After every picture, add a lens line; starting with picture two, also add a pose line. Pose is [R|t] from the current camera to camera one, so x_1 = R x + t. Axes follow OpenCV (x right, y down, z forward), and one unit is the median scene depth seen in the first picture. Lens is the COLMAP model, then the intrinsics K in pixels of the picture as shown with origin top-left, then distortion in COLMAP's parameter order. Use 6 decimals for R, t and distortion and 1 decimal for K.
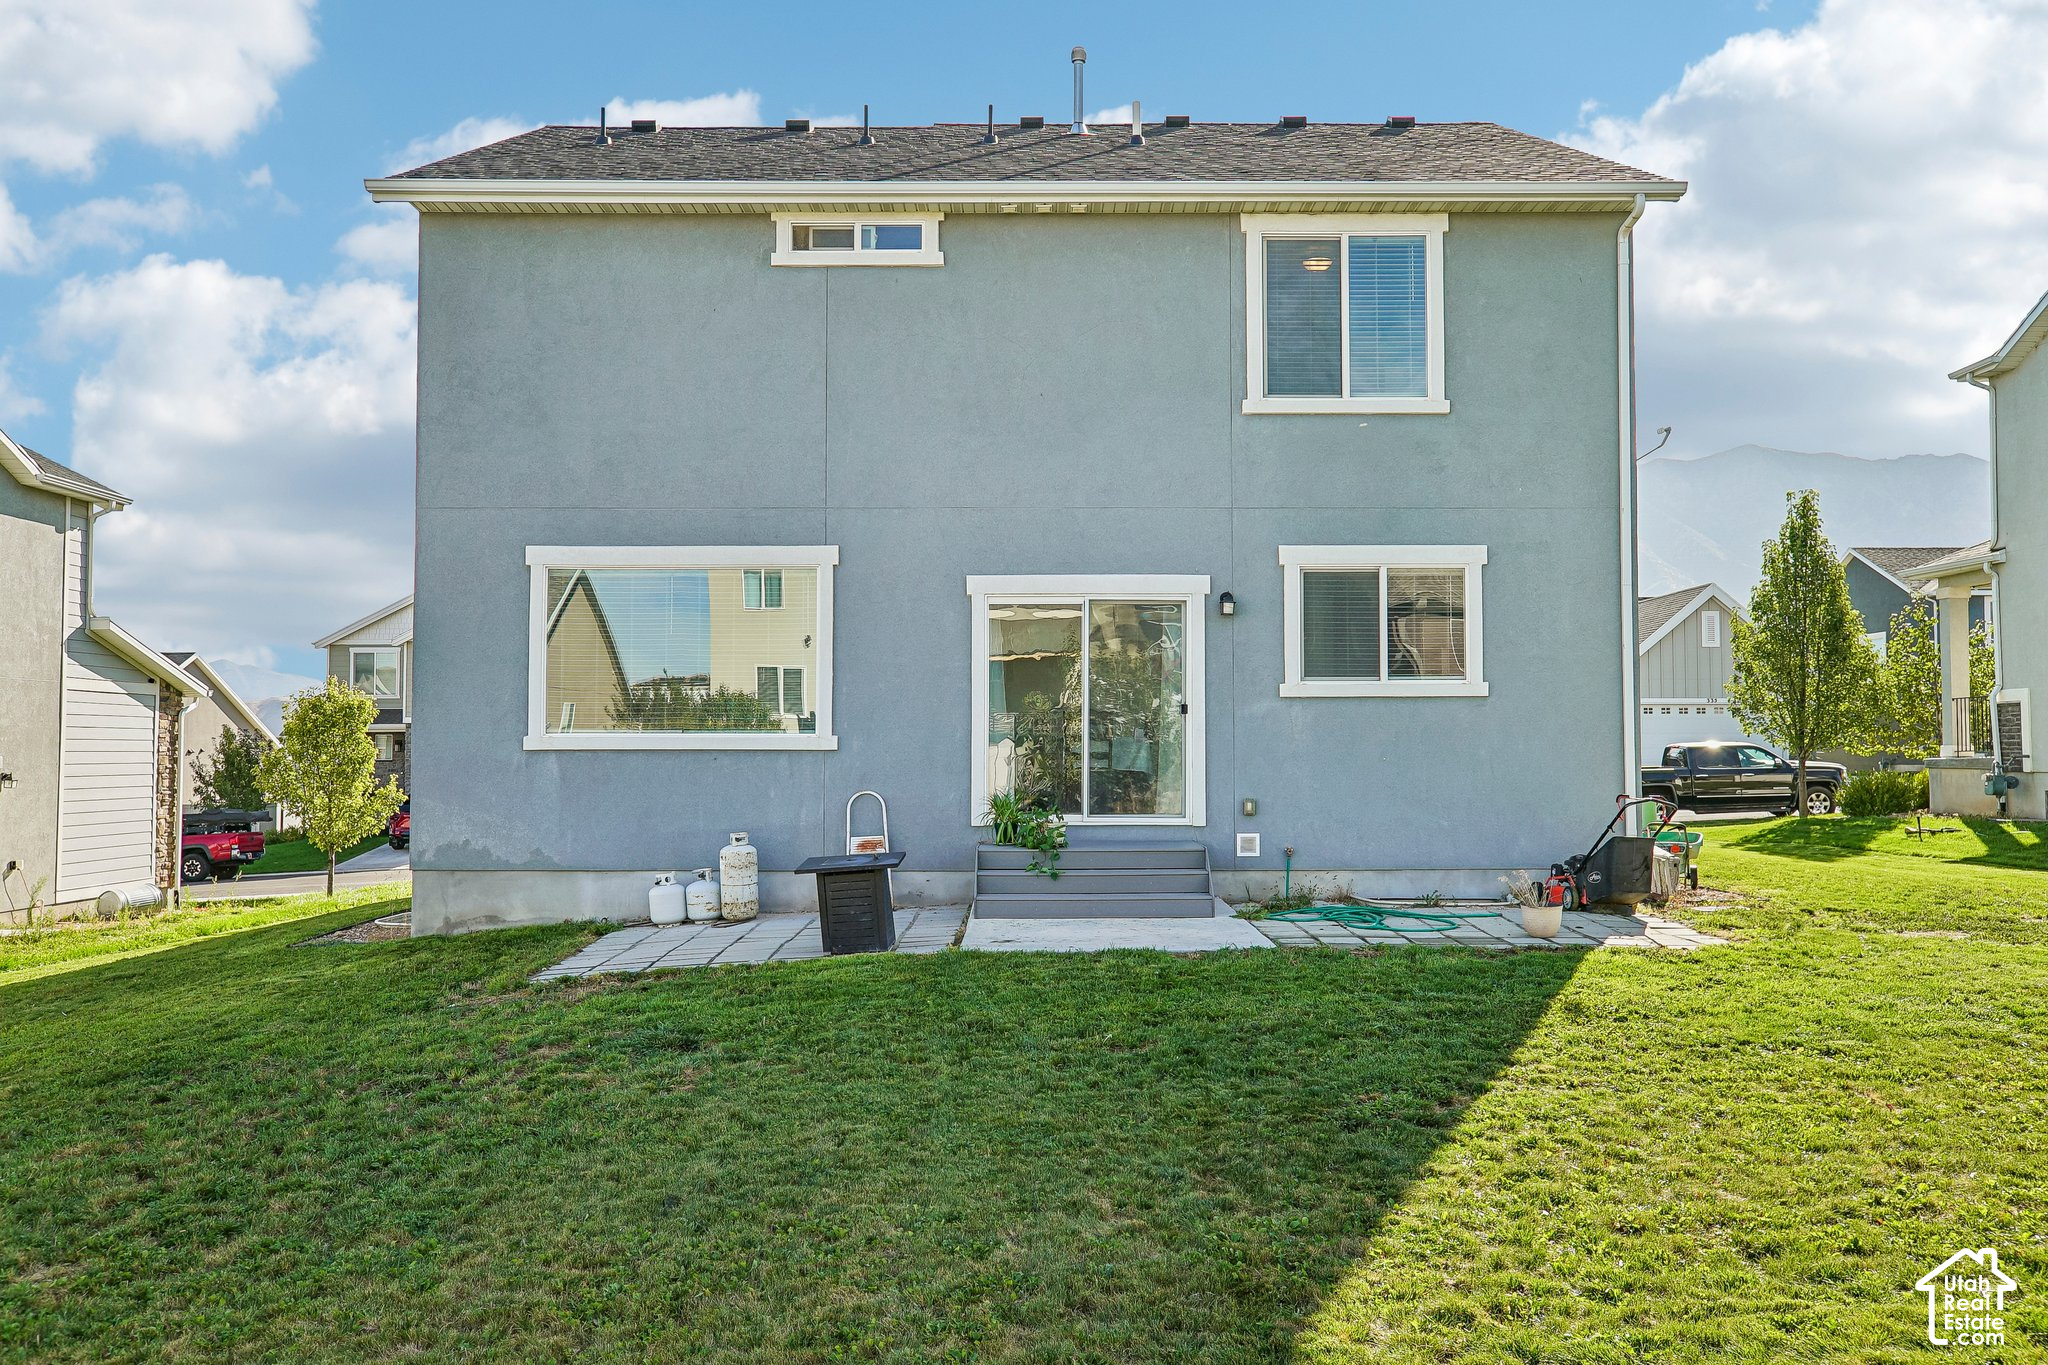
lens RADIAL K [[1646.0, 0, 1021.4], [0, 1646.0, 685.3], [0, 0, 1]] dist [0.011030, 0.005317]
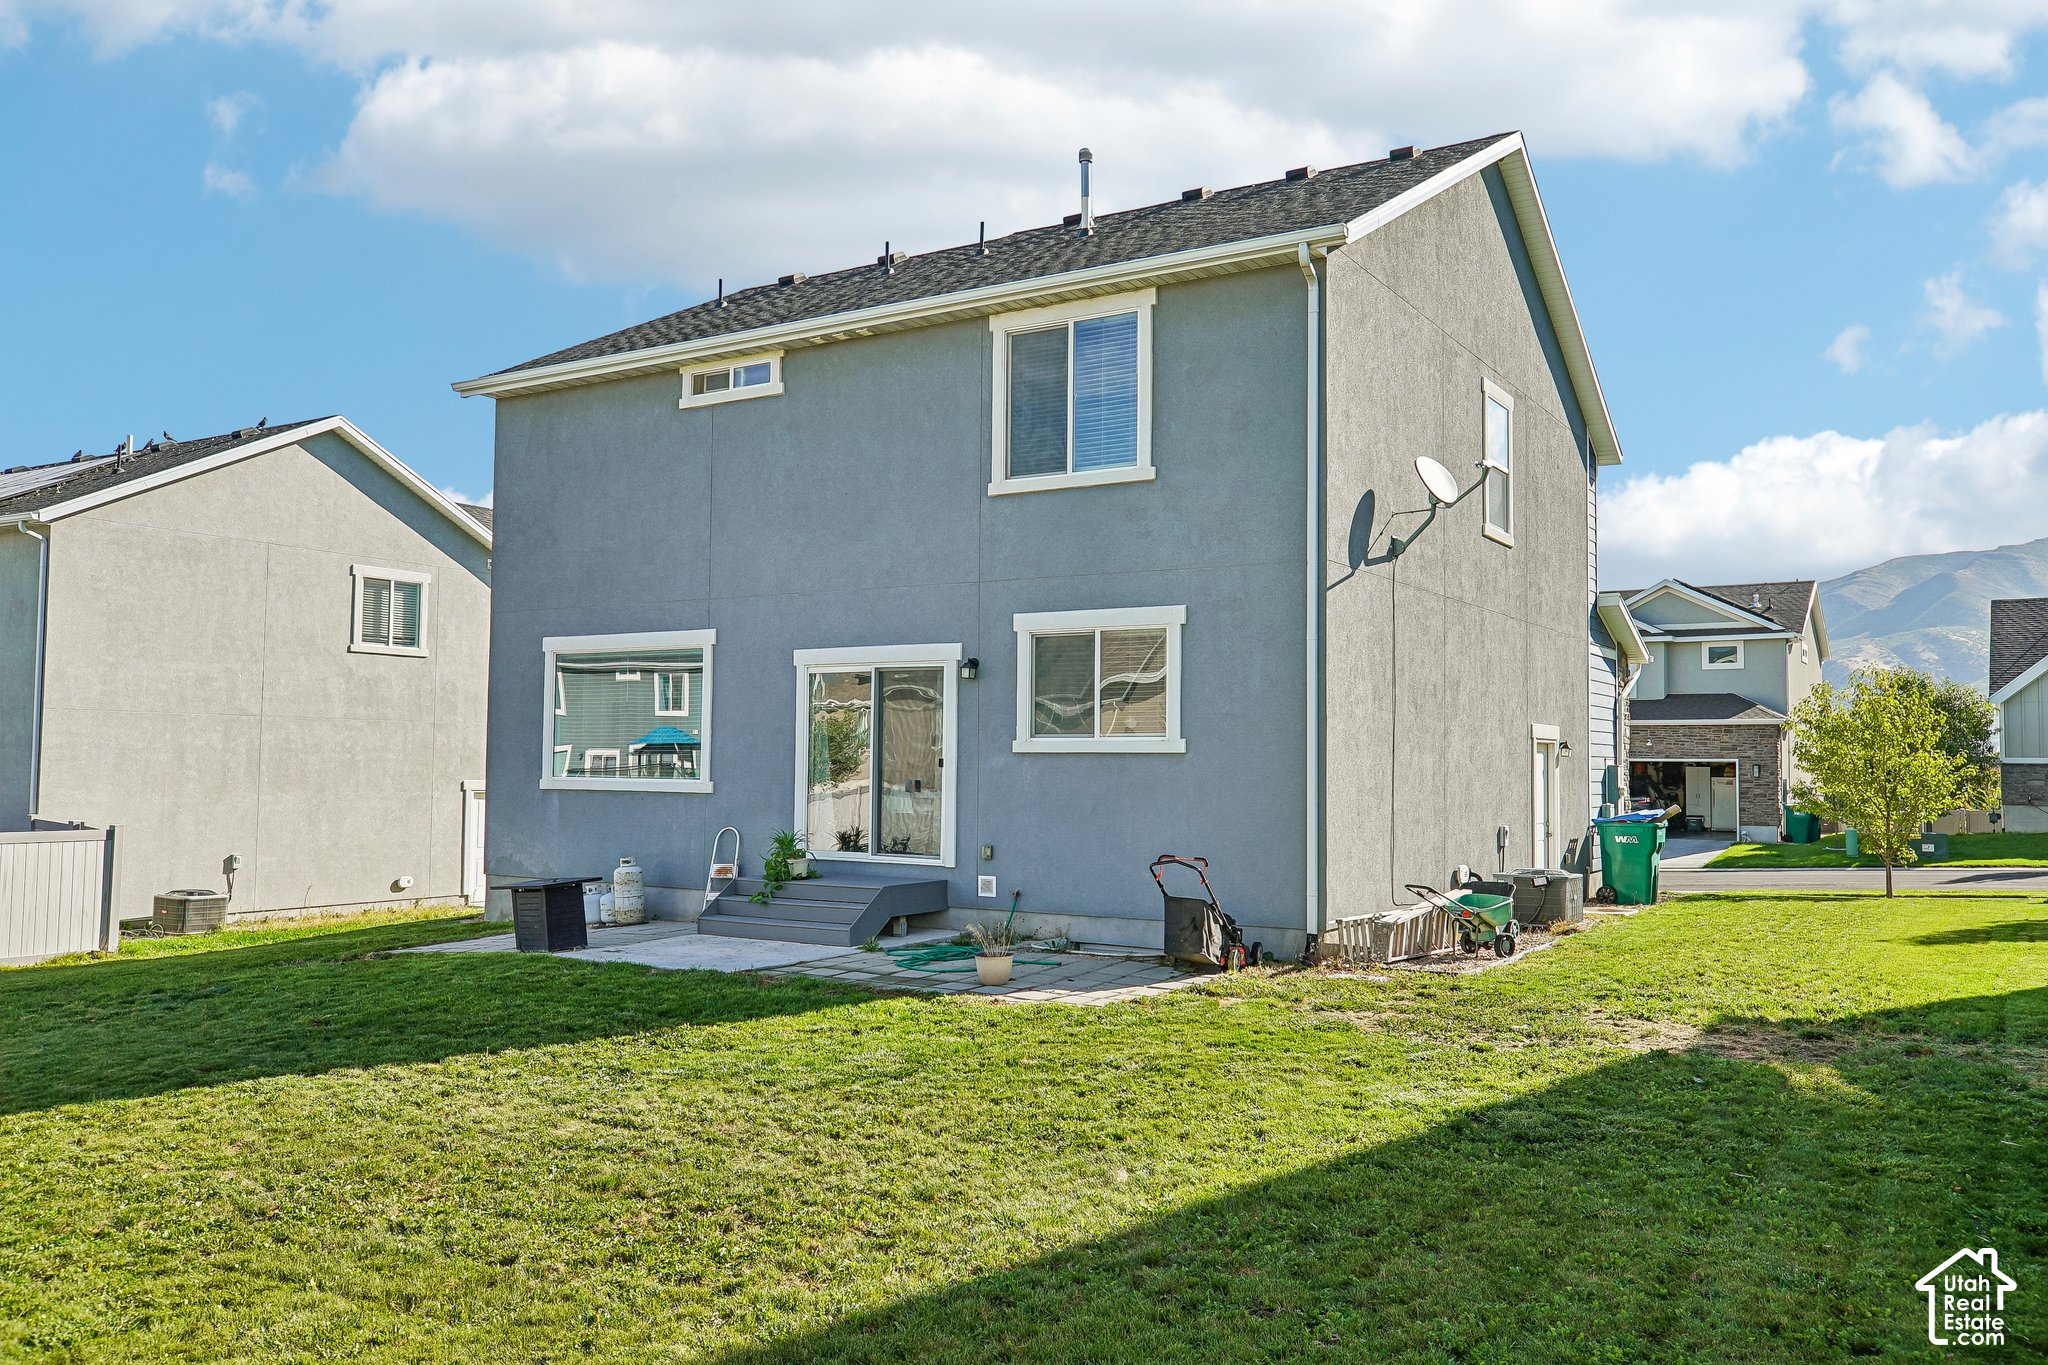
lens RADIAL K [[1655.5, 0, 1025.0], [0, 1655.5, 680.6], [0, 0, 1]] dist [-0.004869, -0.000381]
pose [[0.833621, -0.018313, -0.552034, 0.767225], [0.012217, 0.999817, -0.014718, -0.024211], [0.552202, 0.005525, 0.833692, 0.086956]]
